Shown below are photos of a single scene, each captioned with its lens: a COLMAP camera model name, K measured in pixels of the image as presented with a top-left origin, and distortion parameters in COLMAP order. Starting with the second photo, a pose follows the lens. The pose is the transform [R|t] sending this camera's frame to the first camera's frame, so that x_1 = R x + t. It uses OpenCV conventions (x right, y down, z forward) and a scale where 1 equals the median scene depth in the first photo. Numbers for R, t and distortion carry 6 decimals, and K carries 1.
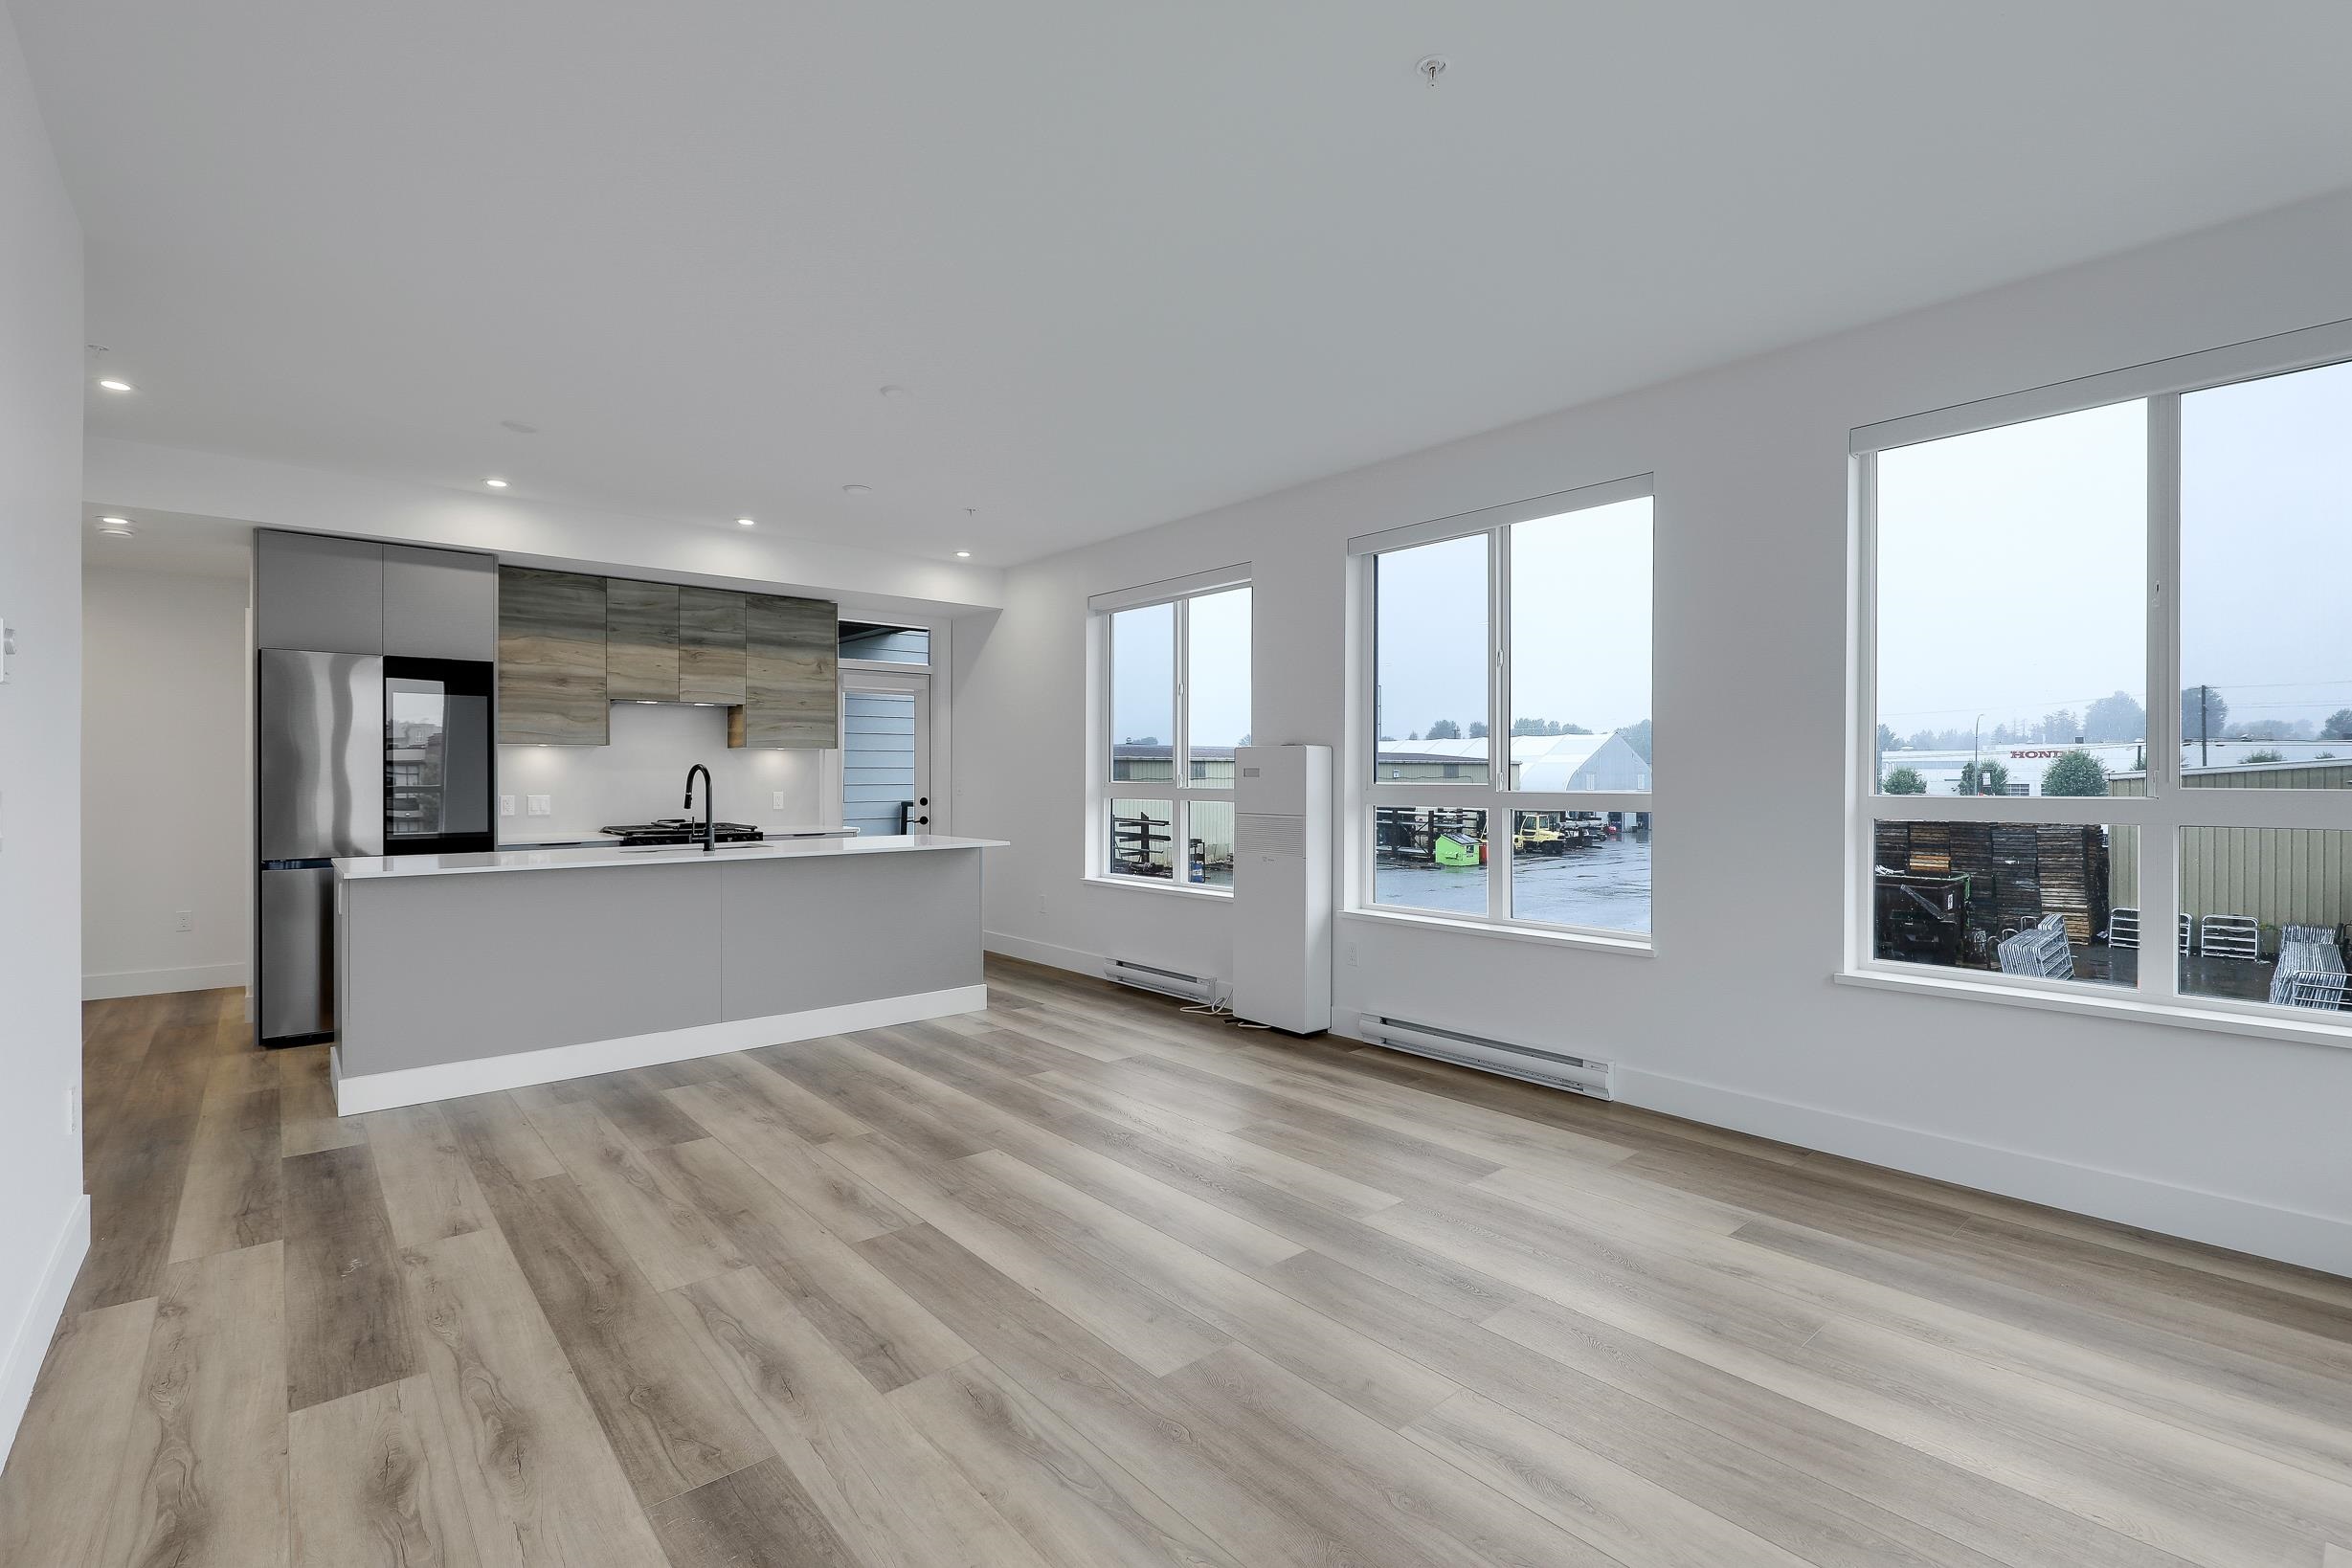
lens RADIAL K [[1061.9, 0, 1174.8], [0, 1061.9, 776.4], [0, 0, 1]] dist [0.003319, -0.001707]
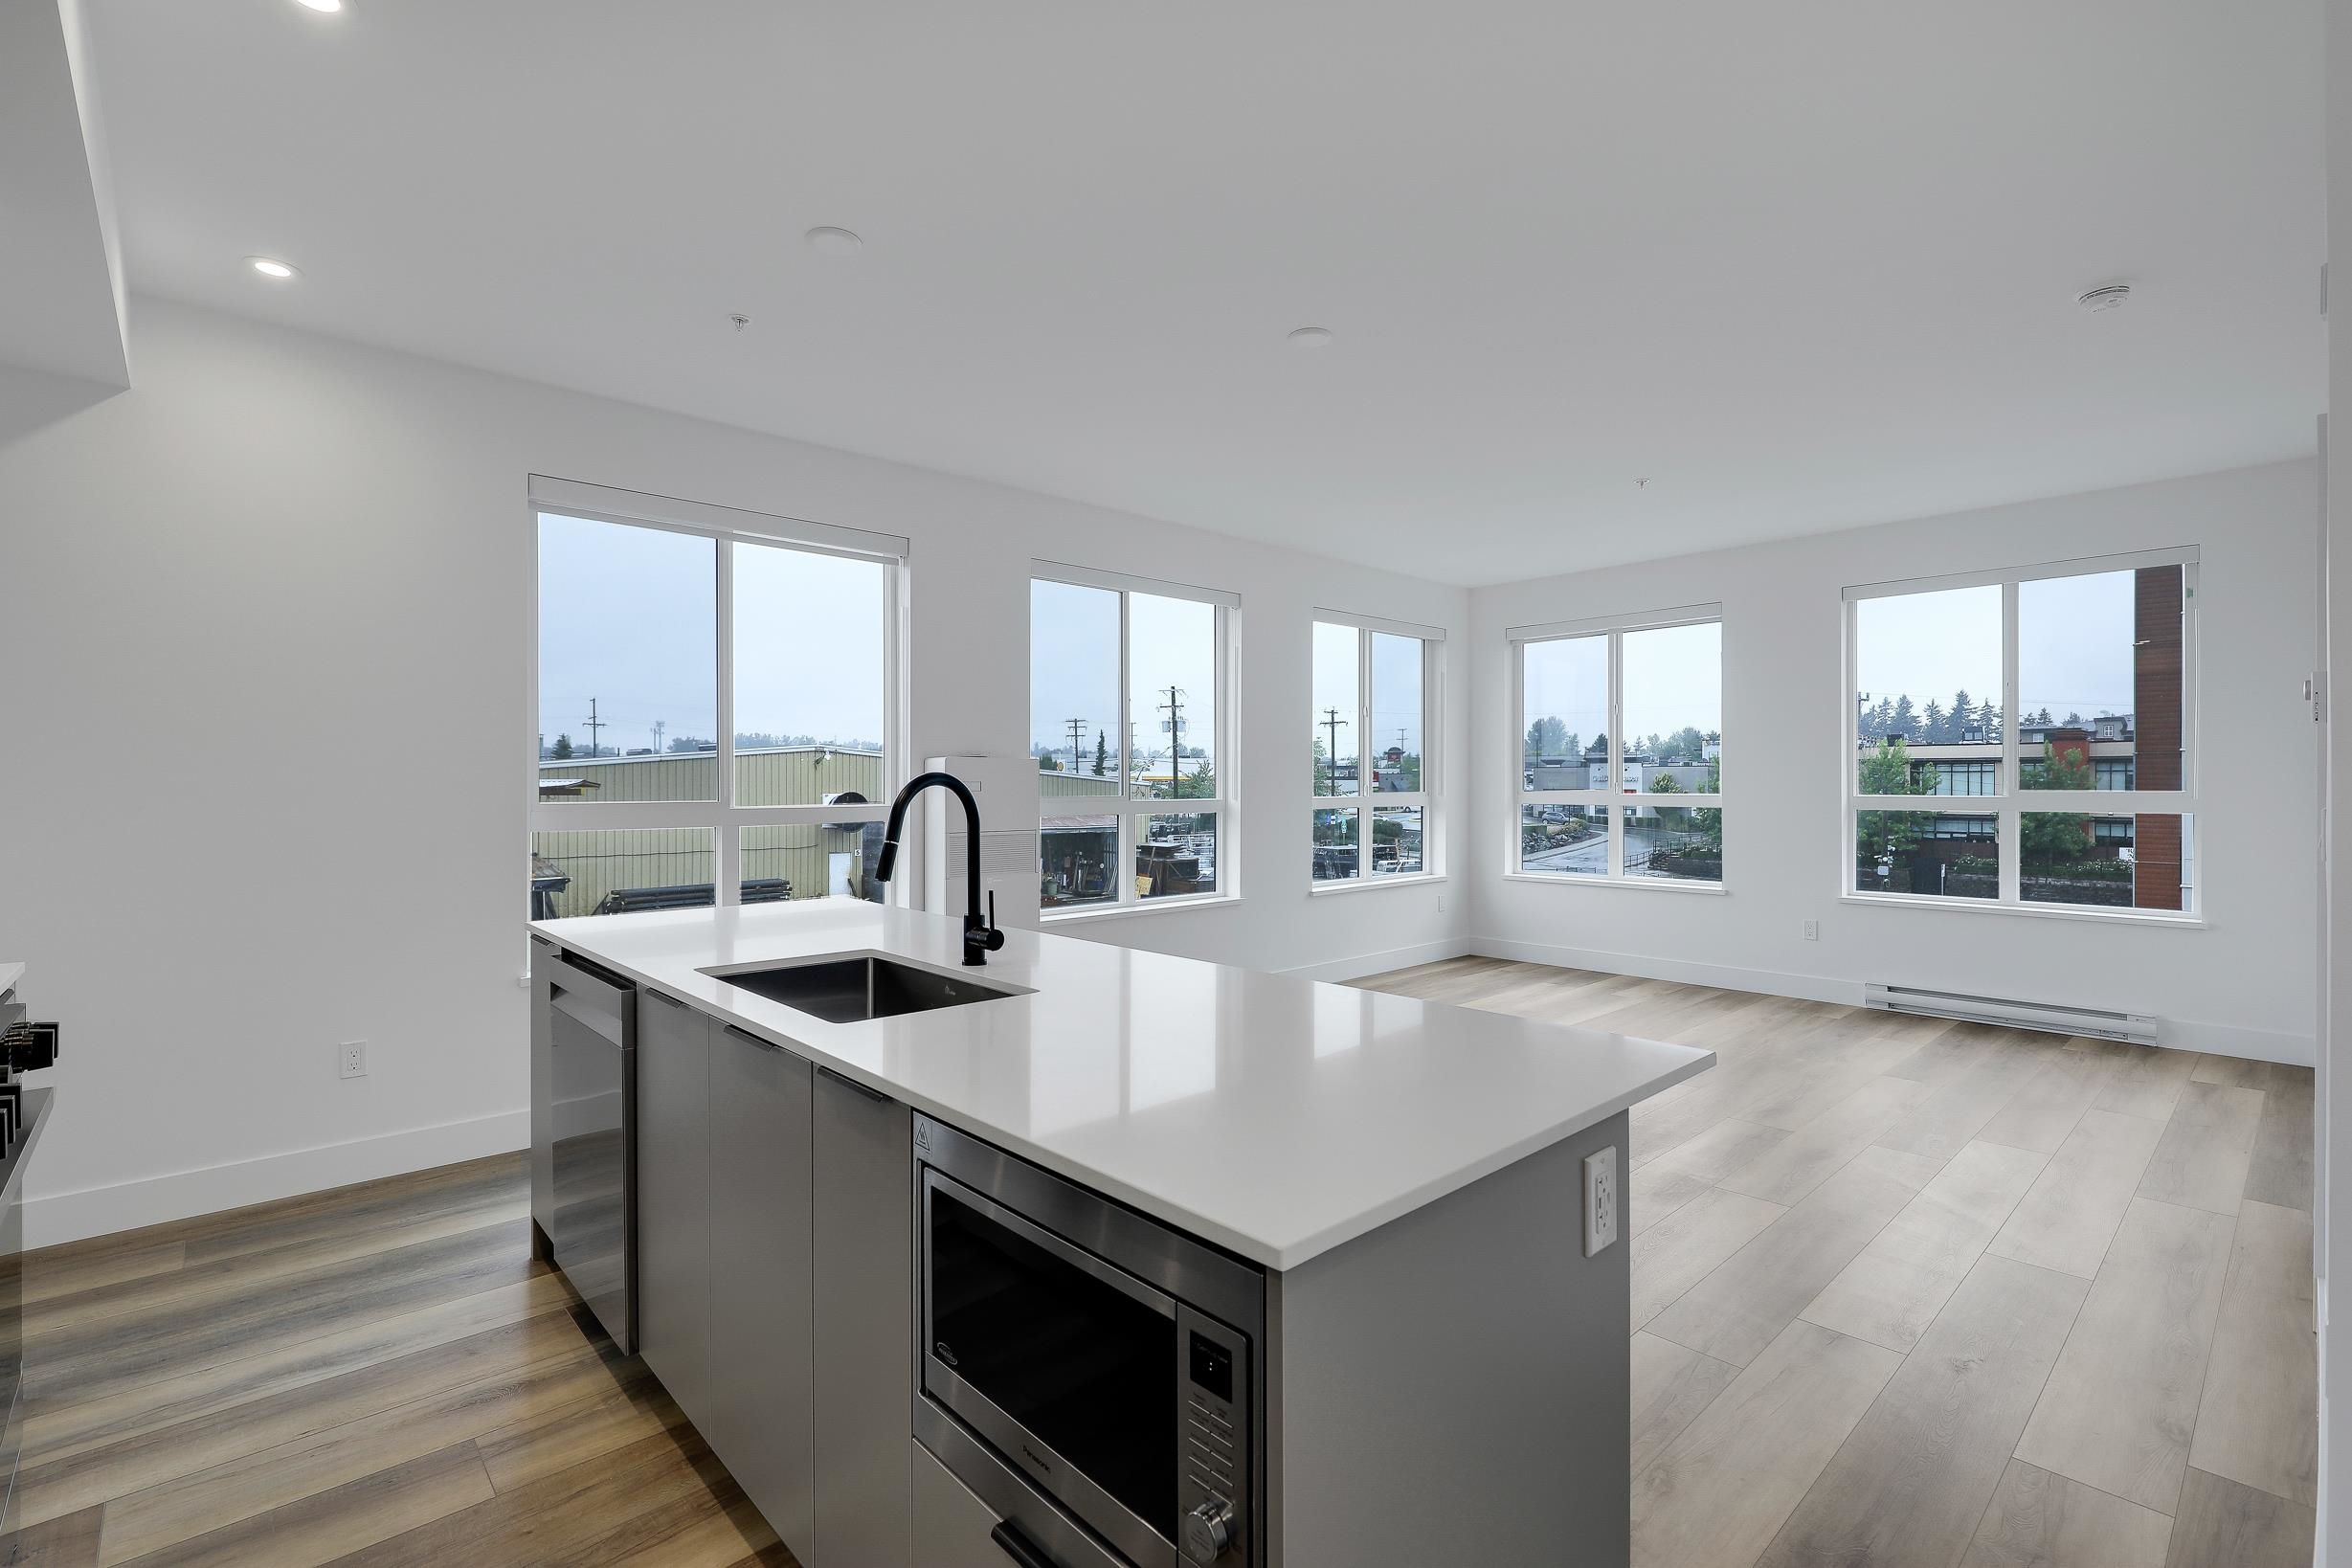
lens RADIAL K [[1061.9, 0, 1181.3], [0, 1061.9, 782.4], [0, 0, 1]] dist [0.003319, -0.001707]
pose [[-0.041202, -0.000340, 0.999151, -0.708686], [0.001436, 0.999999, 0.000399, -0.006156], [-0.999150, 0.001452, -0.041202, 0.735886]]
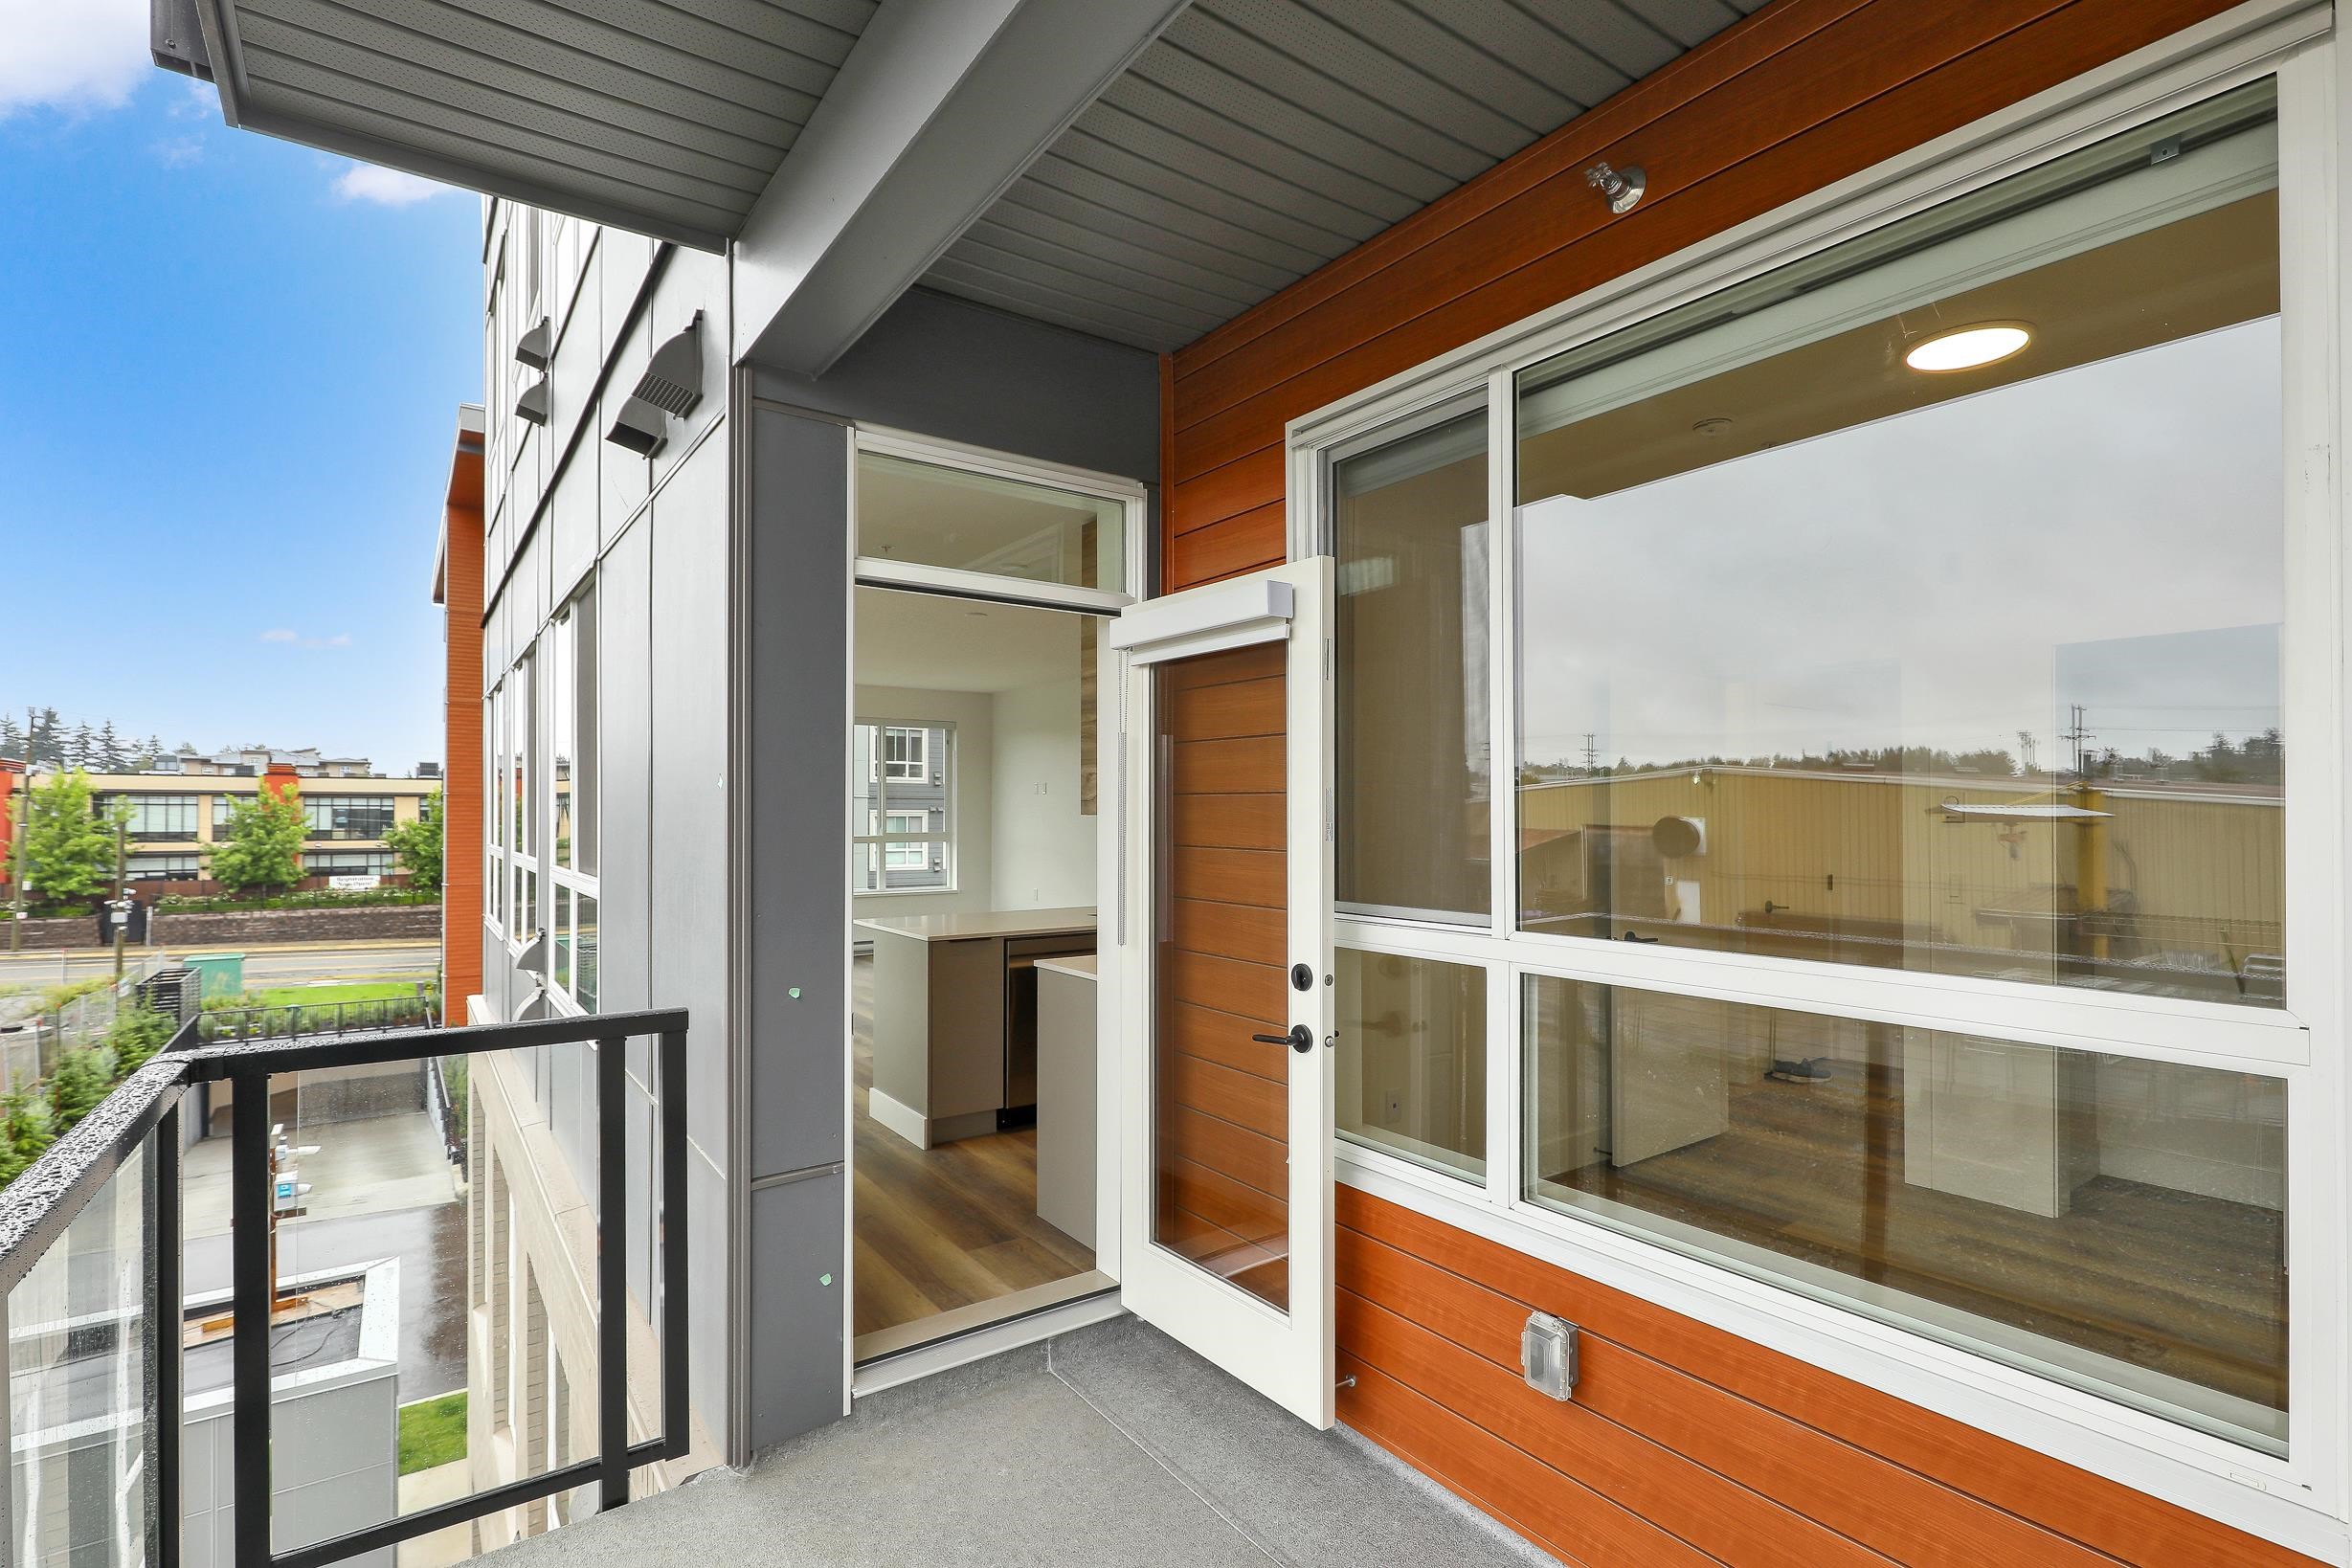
lens RADIAL K [[1069.0, 0, 1188.4], [0, 1069.0, 799.7], [0, 0, 1]] dist [0.020887, 0.000542]
pose [[-0.998293, 0.000096, 0.058397, -0.386512], [-0.000623, 0.999924, -0.012307, -0.022291], [-0.058394, -0.012323, -0.998218, 1.792888]]
